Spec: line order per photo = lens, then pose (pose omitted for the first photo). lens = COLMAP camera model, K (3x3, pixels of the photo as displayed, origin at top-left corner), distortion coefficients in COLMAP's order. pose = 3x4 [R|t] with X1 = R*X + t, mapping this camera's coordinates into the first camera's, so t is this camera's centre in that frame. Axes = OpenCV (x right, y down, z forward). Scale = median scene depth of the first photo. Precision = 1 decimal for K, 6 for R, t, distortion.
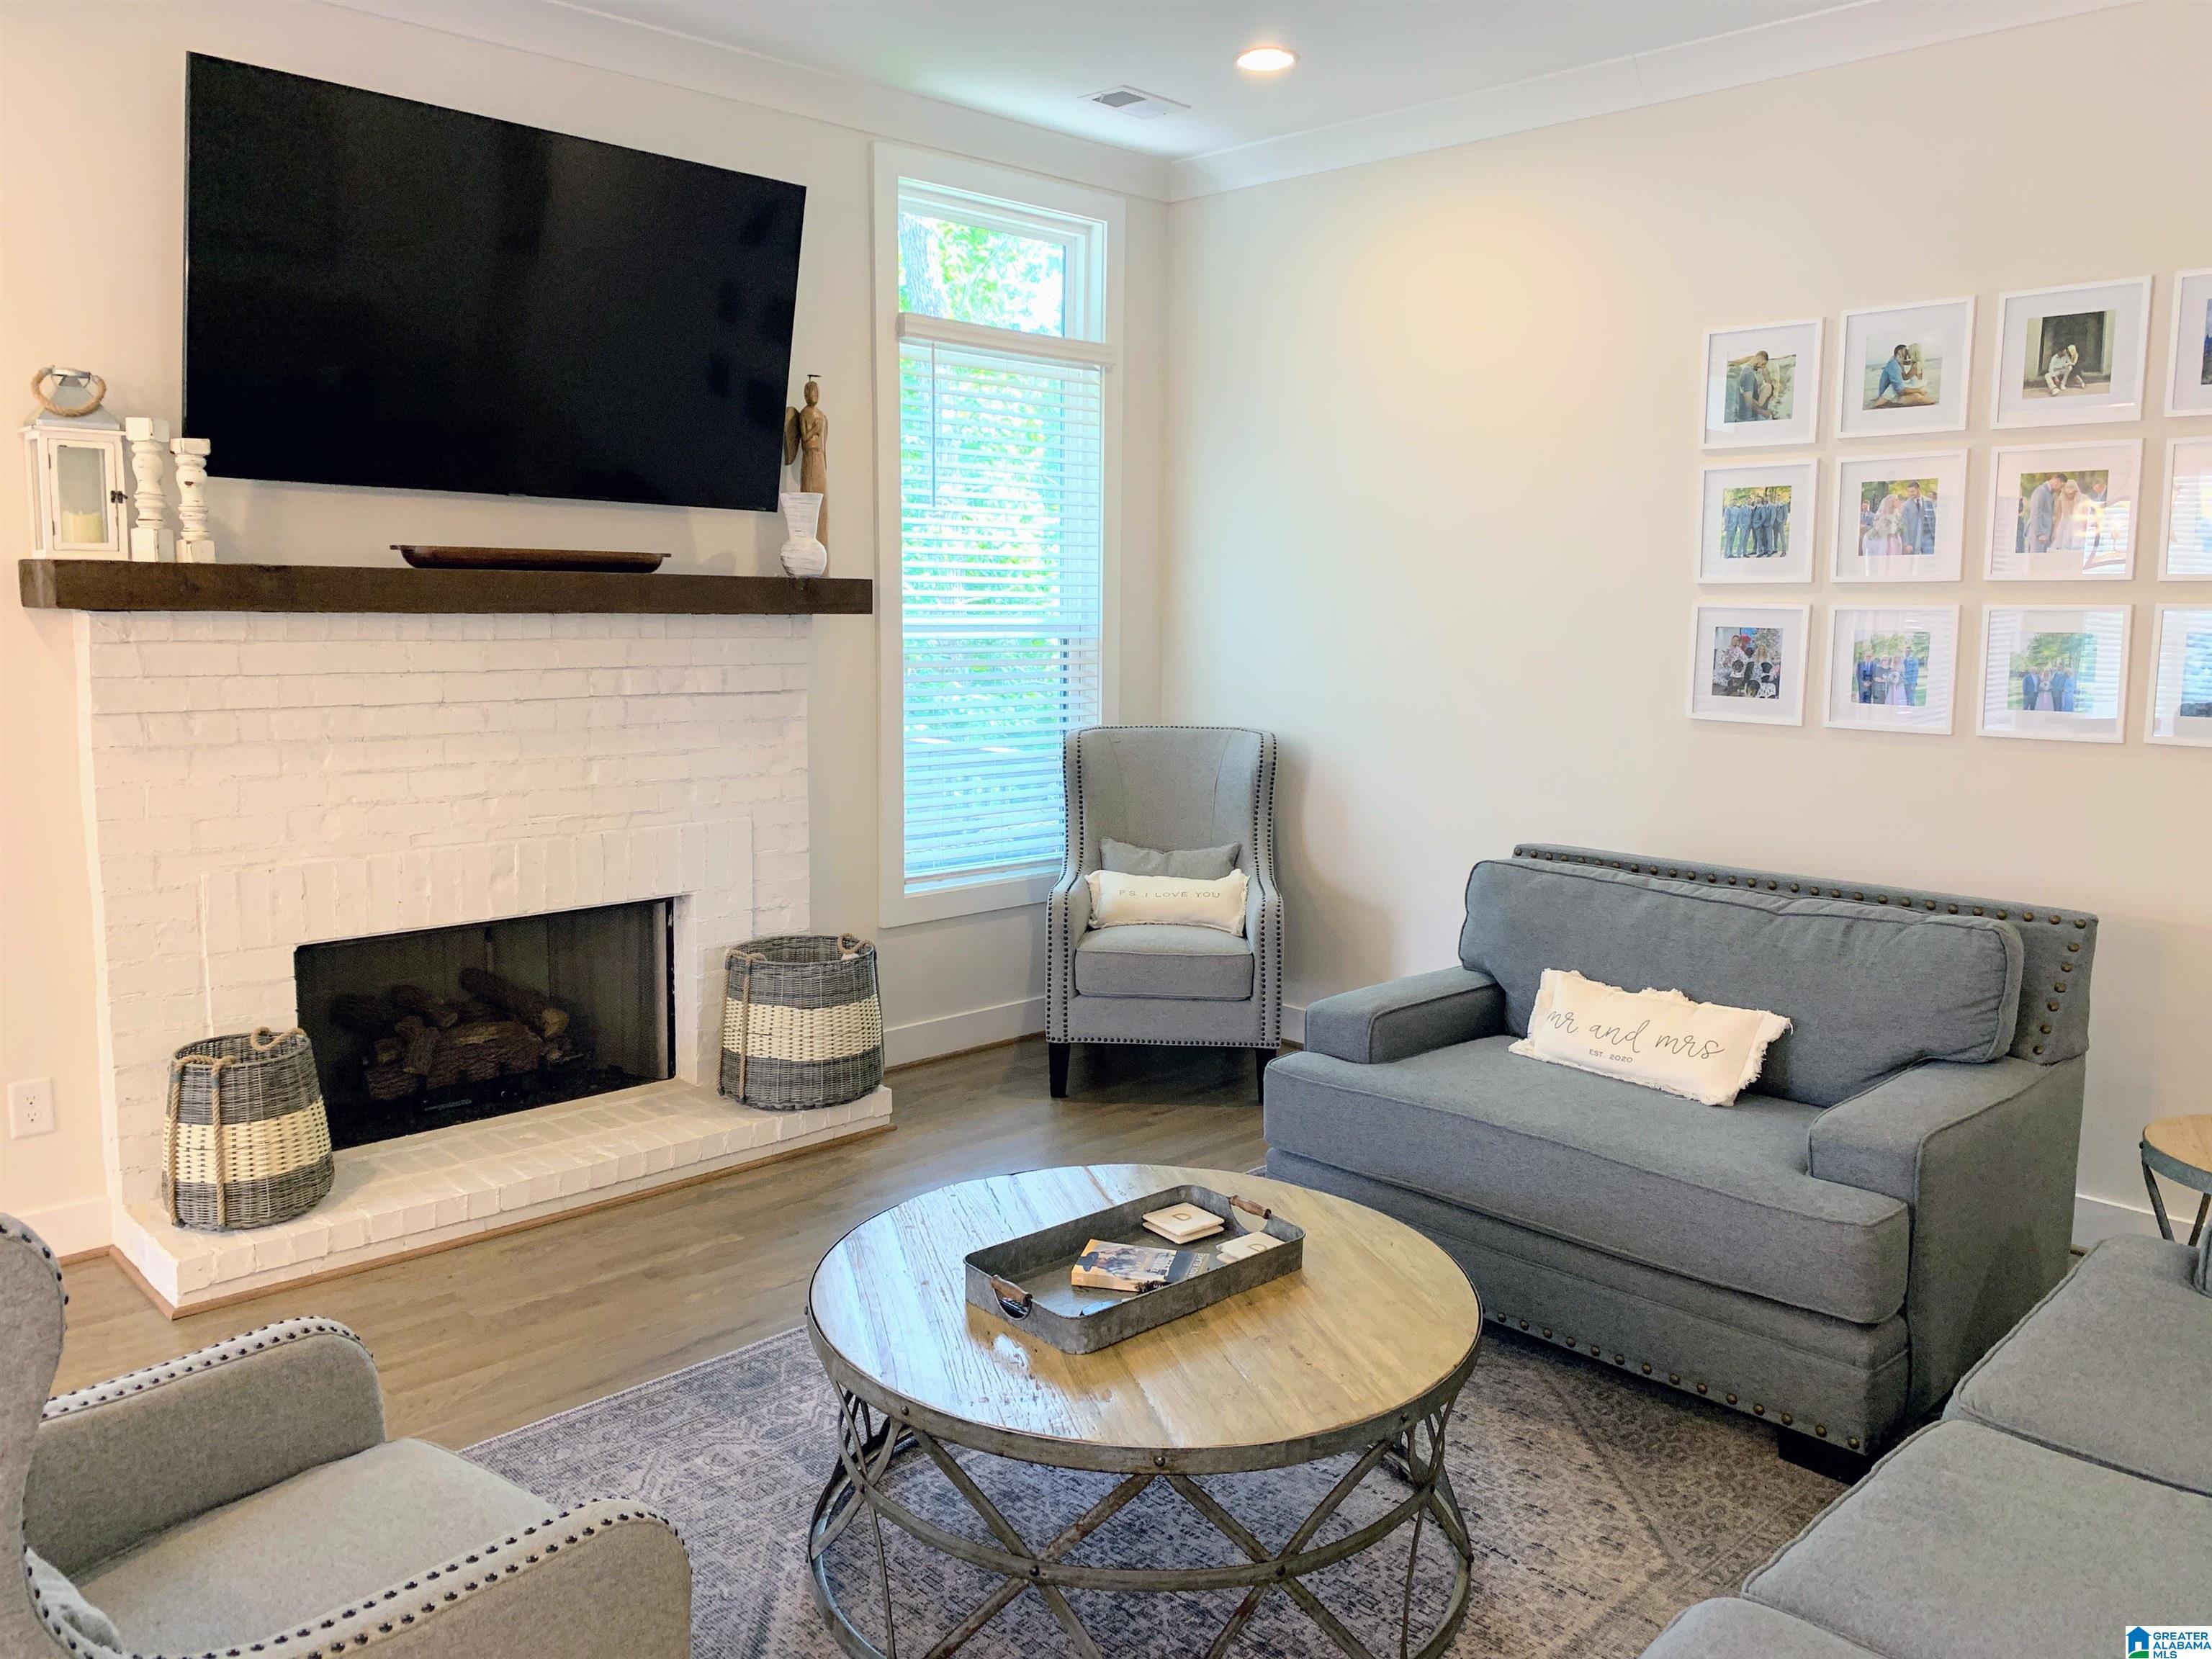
lens RADIAL K [[1706.4, 0, 1105.0], [0, 1706.4, 813.2], [0, 0, 1]] dist [0.075314, -0.062769]
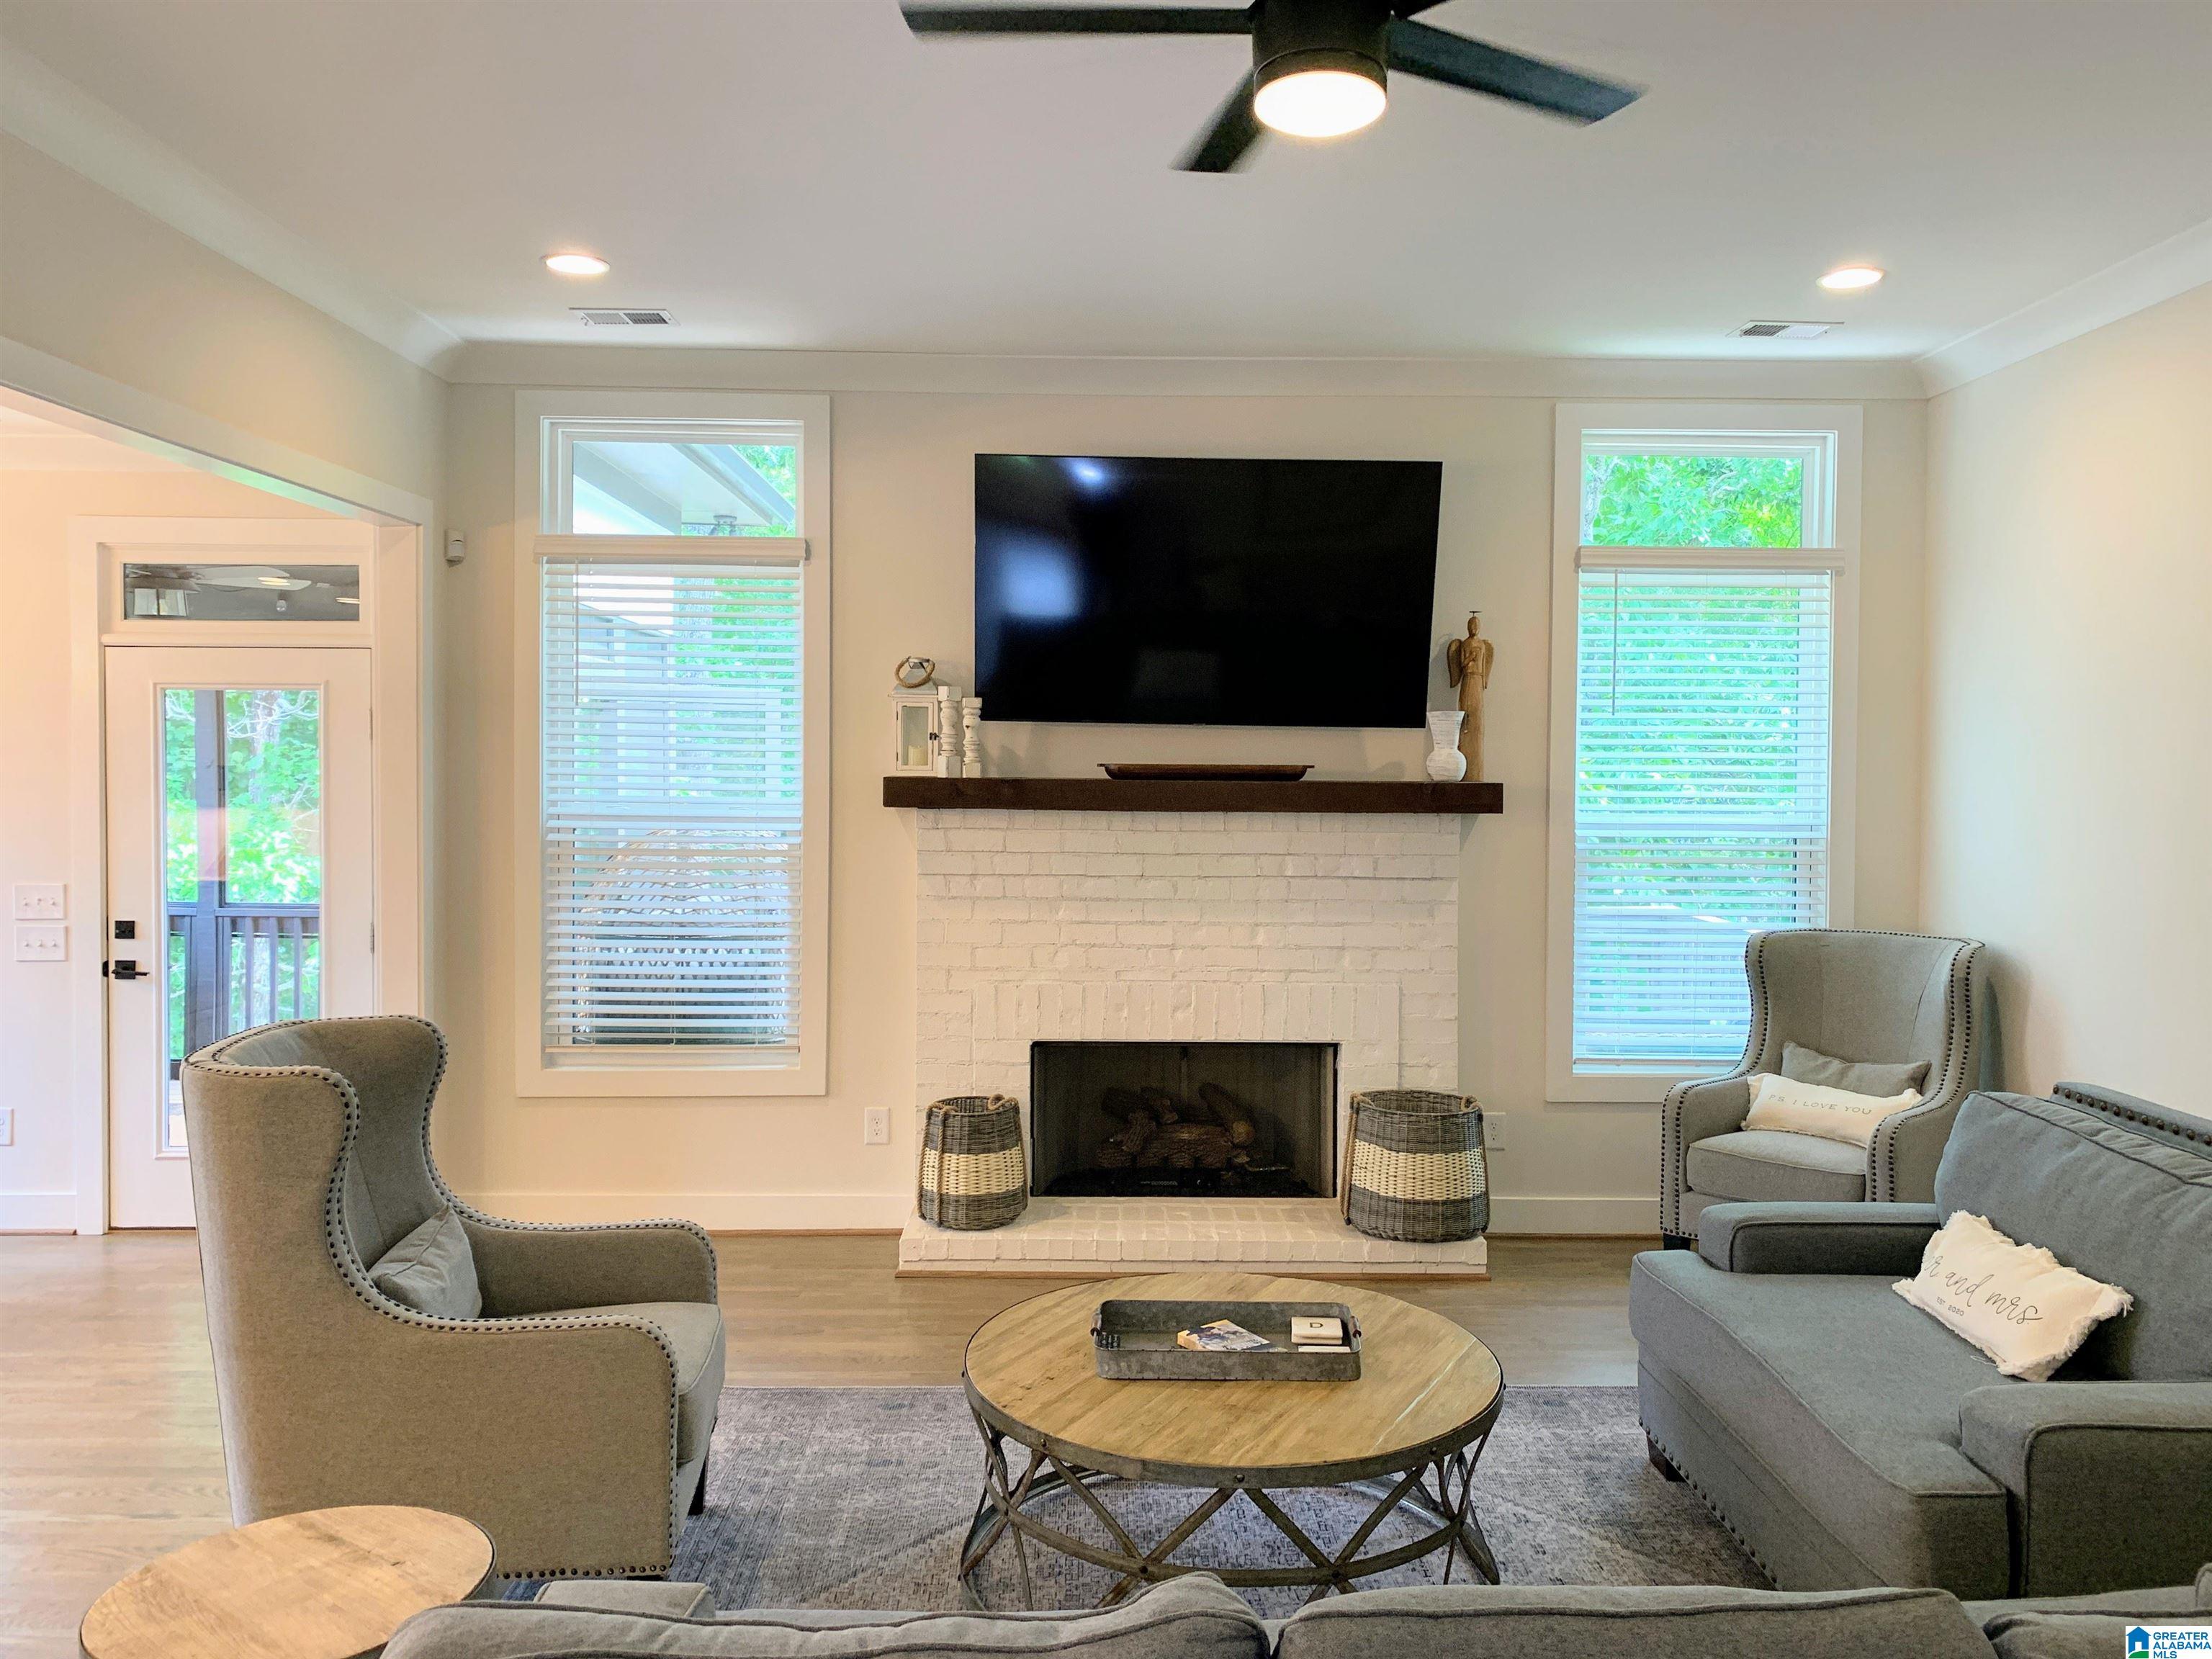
lens RADIAL K [[1706.4, 0, 1110.8], [0, 1706.4, 814.2], [0, 0, 1]] dist [0.075314, -0.062769]
pose [[0.730370, 0.012667, -0.682934, 0.480661], [-0.087250, 0.993368, -0.074885, -0.008787], [0.677456, 0.114280, 0.726632, -0.000893]]
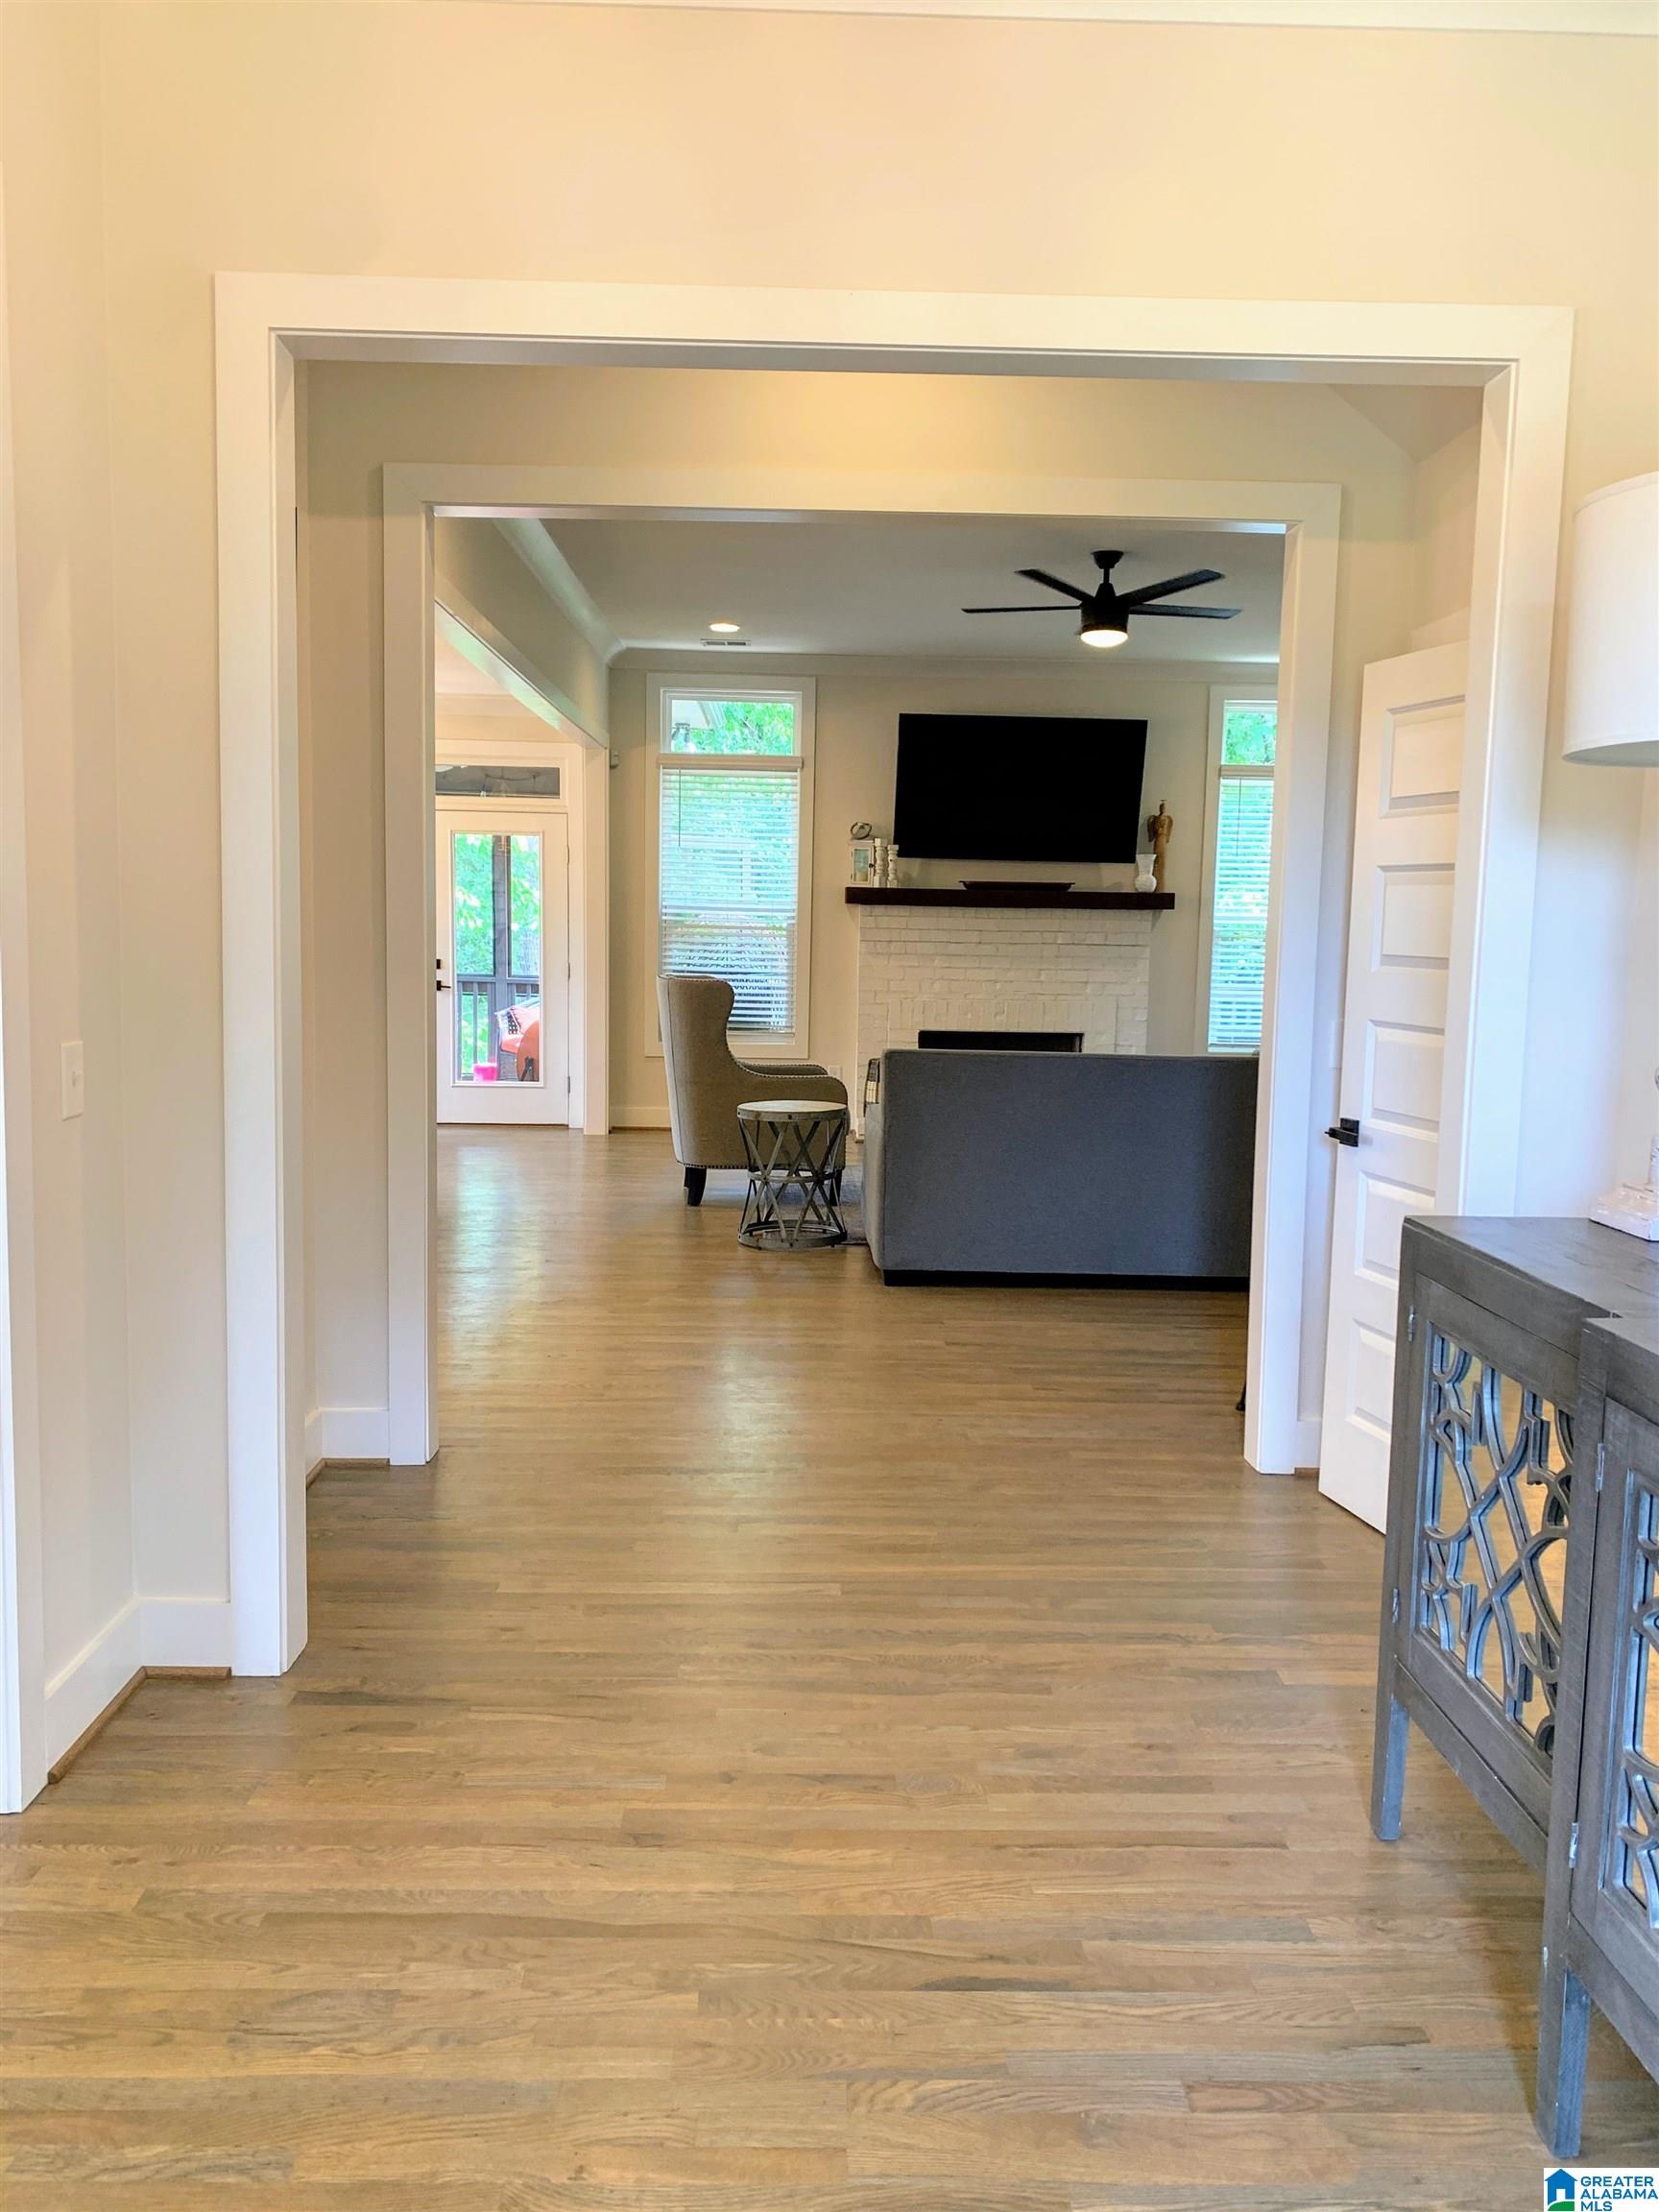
lens RADIAL K [[1706.4, 0, 820.3], [0, 1706.4, 1100.2], [0, 0, 1]] dist [0.075314, -0.062769]
pose [[0.739139, 0.082324, -0.668503, 1.056499], [-0.097129, 0.995156, 0.015158, 0.140167], [0.666513, 0.053727, 0.743555, -0.935945]]
